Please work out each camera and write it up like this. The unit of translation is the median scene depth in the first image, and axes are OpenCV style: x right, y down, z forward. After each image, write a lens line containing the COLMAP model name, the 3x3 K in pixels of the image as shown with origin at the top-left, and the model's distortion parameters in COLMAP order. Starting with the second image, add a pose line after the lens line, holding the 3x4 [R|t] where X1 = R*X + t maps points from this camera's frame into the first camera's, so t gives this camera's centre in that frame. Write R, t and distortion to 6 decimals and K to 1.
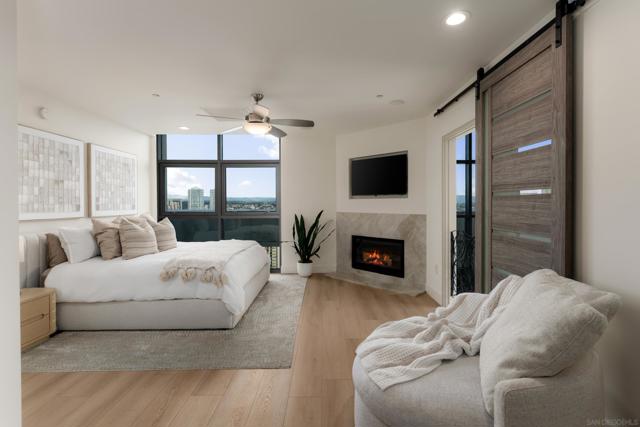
lens RADIAL K [[294.8, 0, 313.5], [0, 294.8, 202.1], [0, 0, 1]] dist [0.004543, -0.000713]
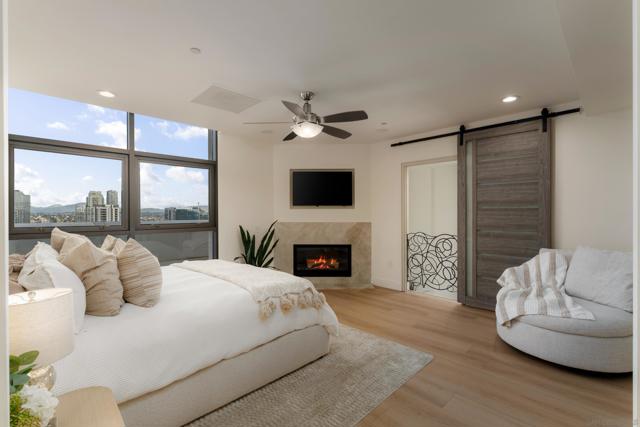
lens RADIAL K [[294.8, 0, 311.8], [0, 294.8, 212.3], [0, 0, 1]] dist [0.004543, -0.000713]
pose [[0.717260, 0.004164, 0.696794, -0.626980], [-0.004123, 0.999990, -0.001732, 0.003386], [-0.696794, -0.001630, 0.717270, 0.264789]]
